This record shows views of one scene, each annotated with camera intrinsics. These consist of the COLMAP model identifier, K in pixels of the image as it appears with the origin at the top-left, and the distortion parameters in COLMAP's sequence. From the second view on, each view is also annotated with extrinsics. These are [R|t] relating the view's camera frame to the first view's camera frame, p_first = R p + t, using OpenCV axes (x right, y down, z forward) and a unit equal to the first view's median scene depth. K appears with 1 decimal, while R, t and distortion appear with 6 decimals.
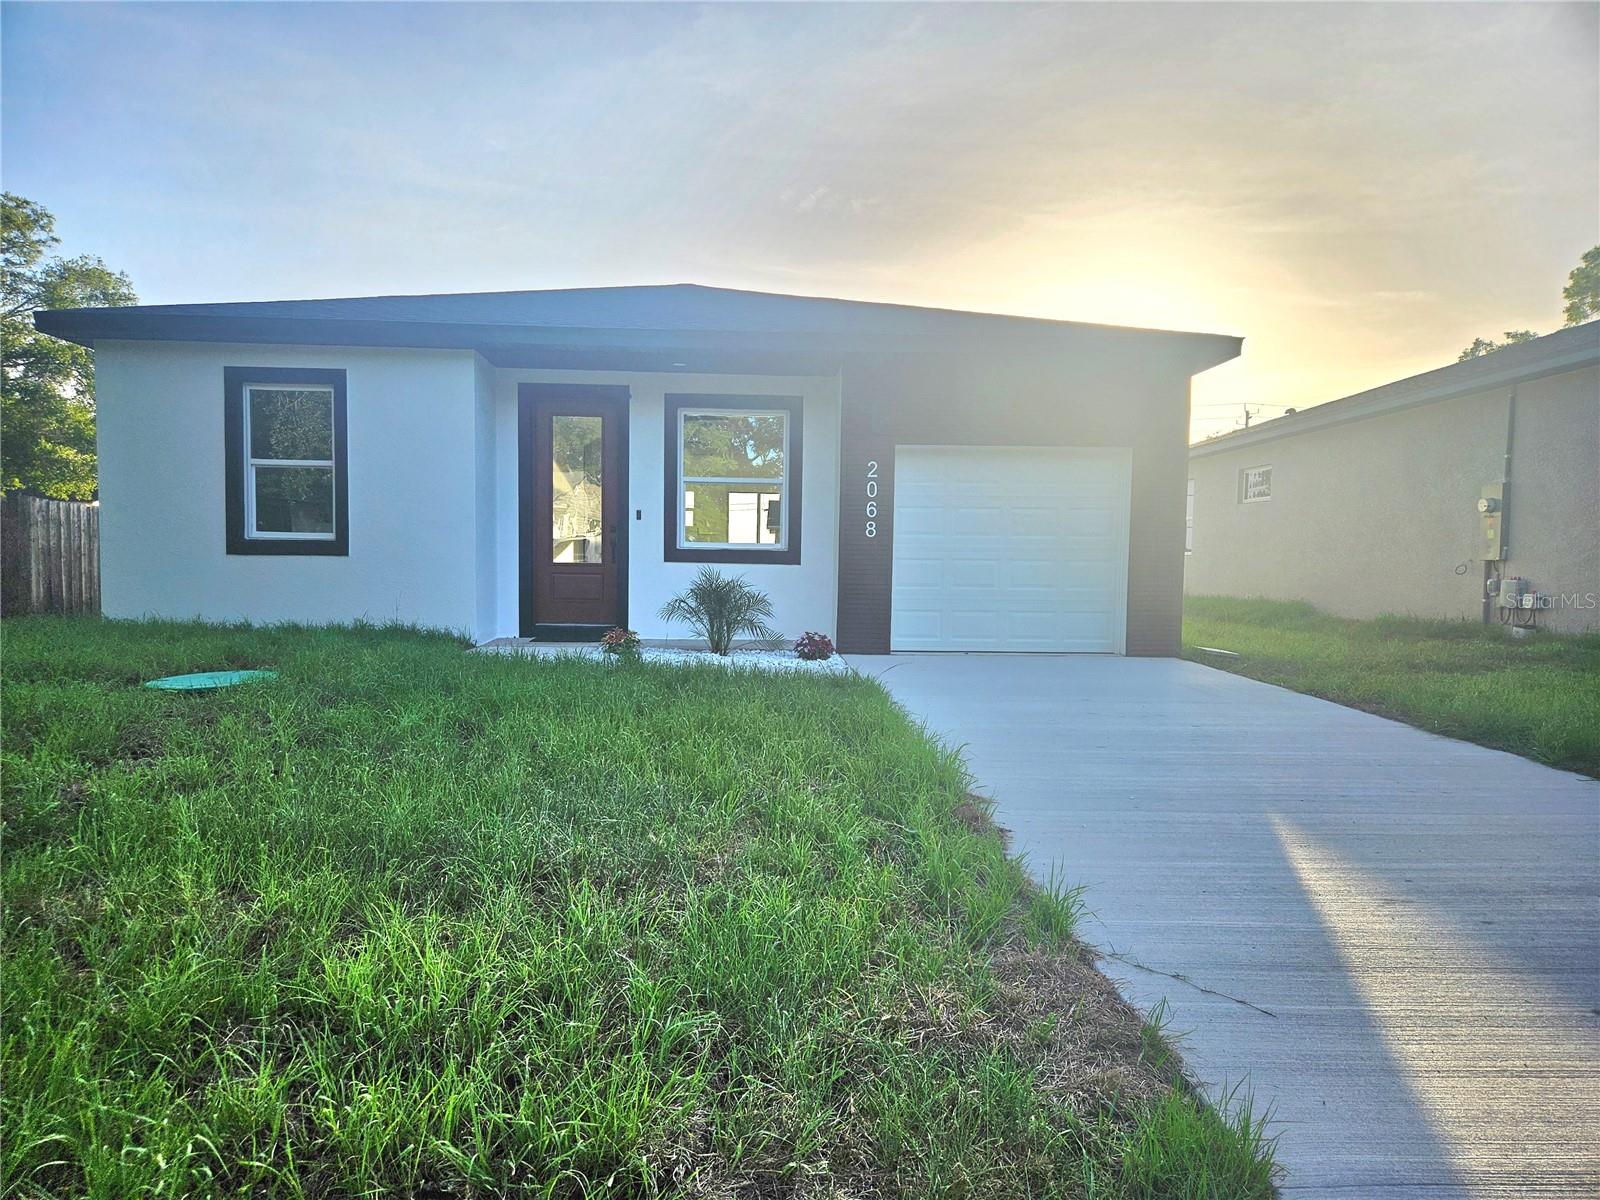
lens RADIAL K [[1078.8, 0, 794.8], [0, 1078.8, 606.8], [0, 0, 1]] dist [0.071802, 0.000801]
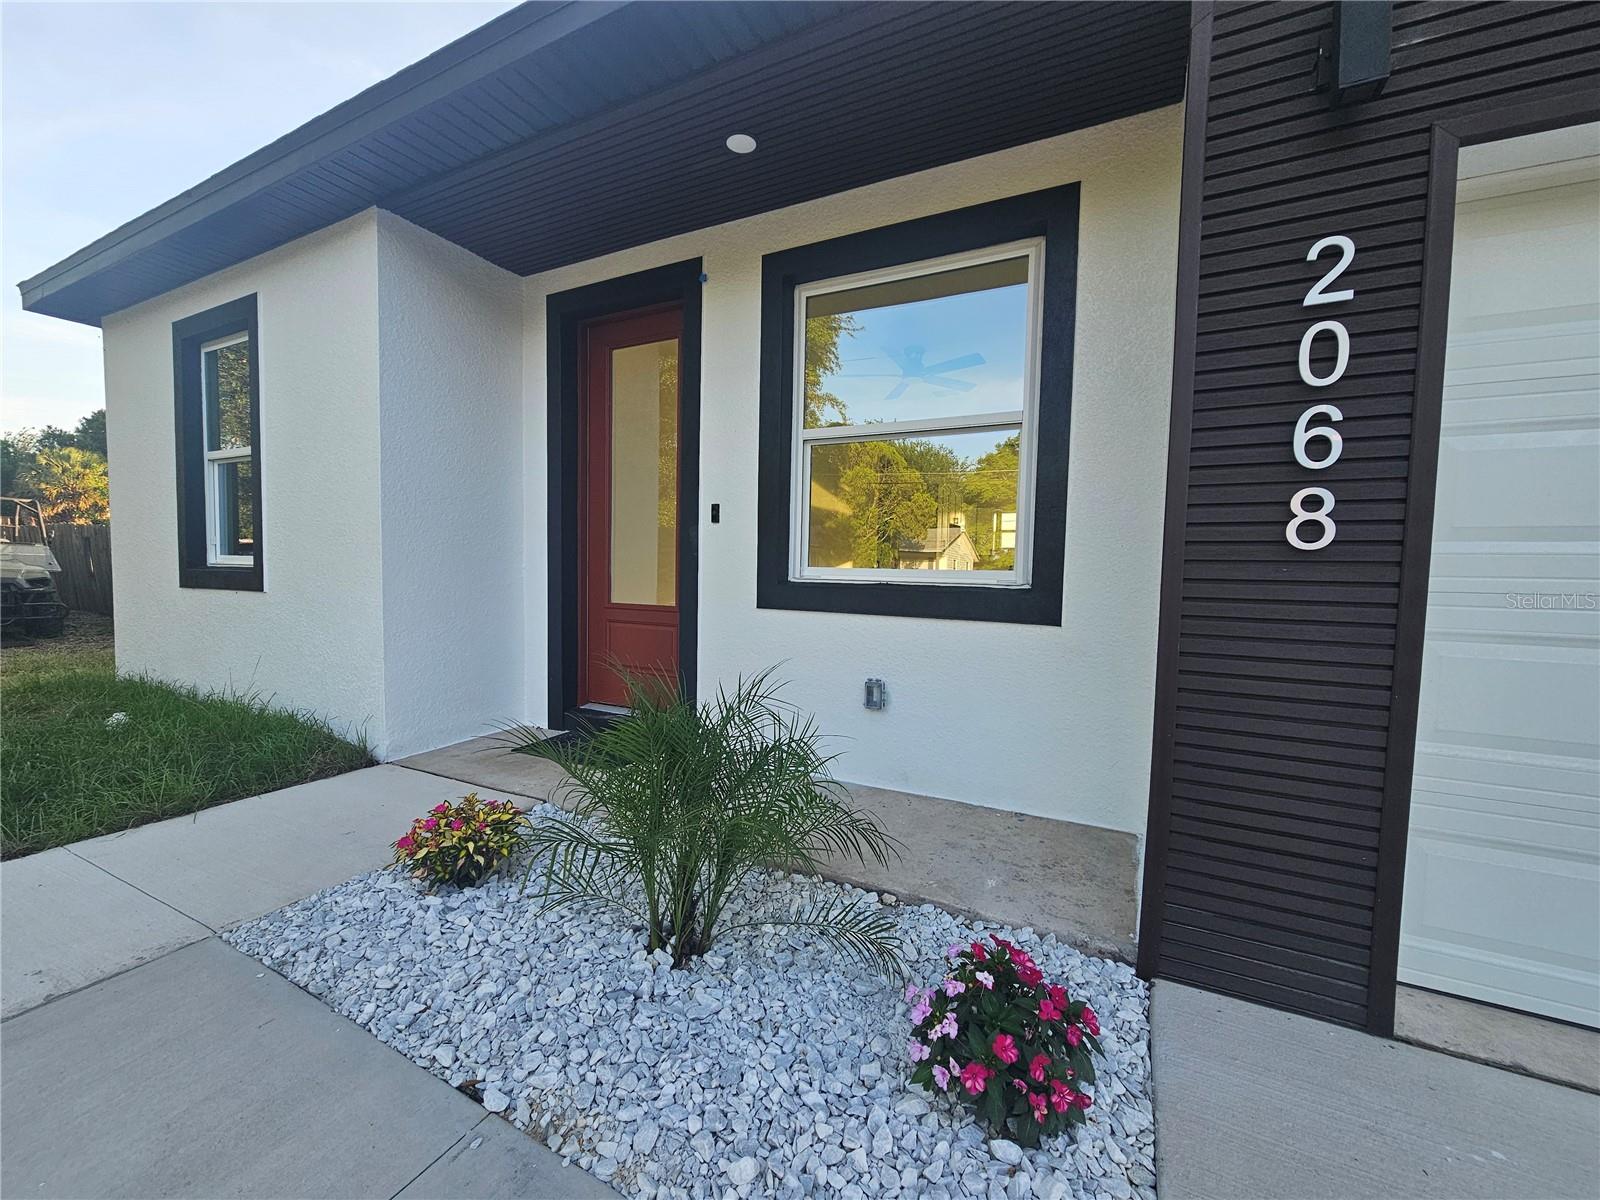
lens RADIAL K [[660.4, 0, 793.9], [0, 660.4, 598.7], [0, 0, 1]] dist [-0.002025, 0.003005]
pose [[0.858582, 0.025282, -0.512053, 0.043758], [-0.026755, 0.999632, 0.004495, -0.048101], [0.511978, 0.009841, 0.858942, 0.759344]]
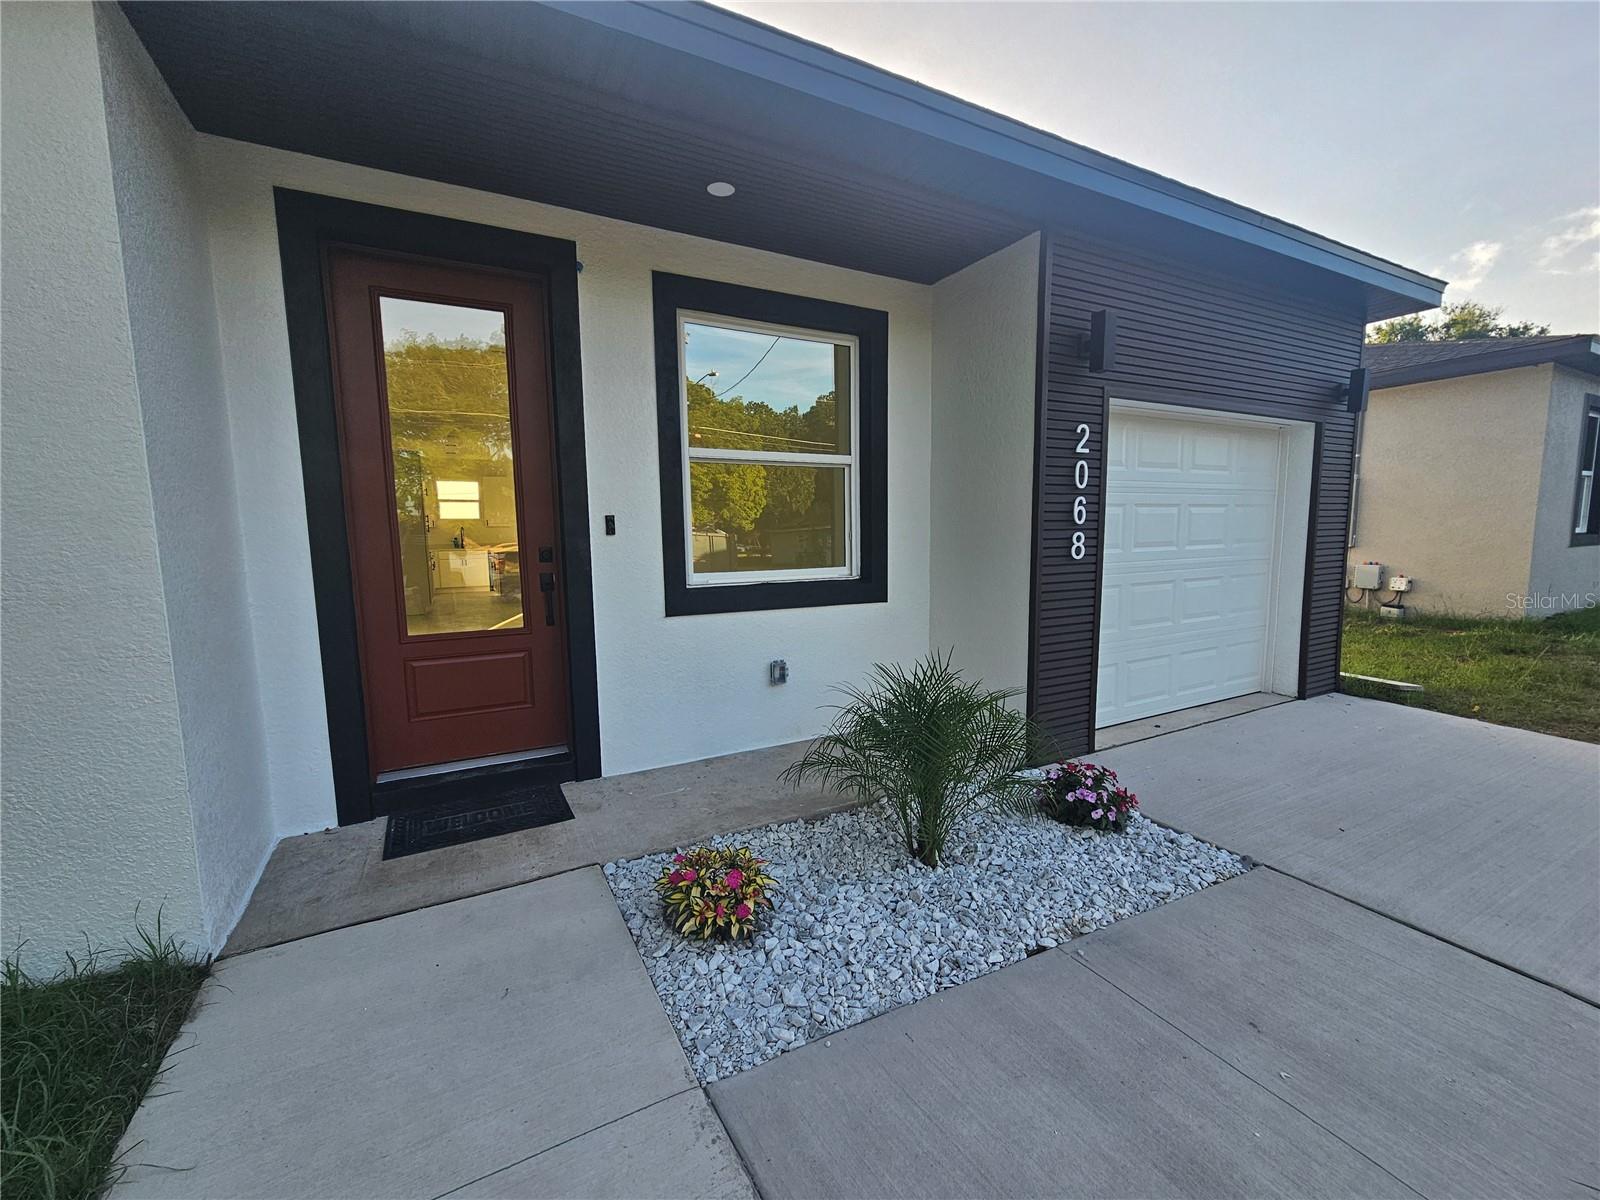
lens RADIAL K [[660.4, 0, 797.1], [0, 660.4, 601.8], [0, 0, 1]] dist [-0.002025, 0.003005]
pose [[0.906284, -0.070947, 0.416672, -0.194248], [0.041391, 0.995971, 0.079556, -0.071235], [-0.420637, -0.054854, 0.905569, 0.699829]]
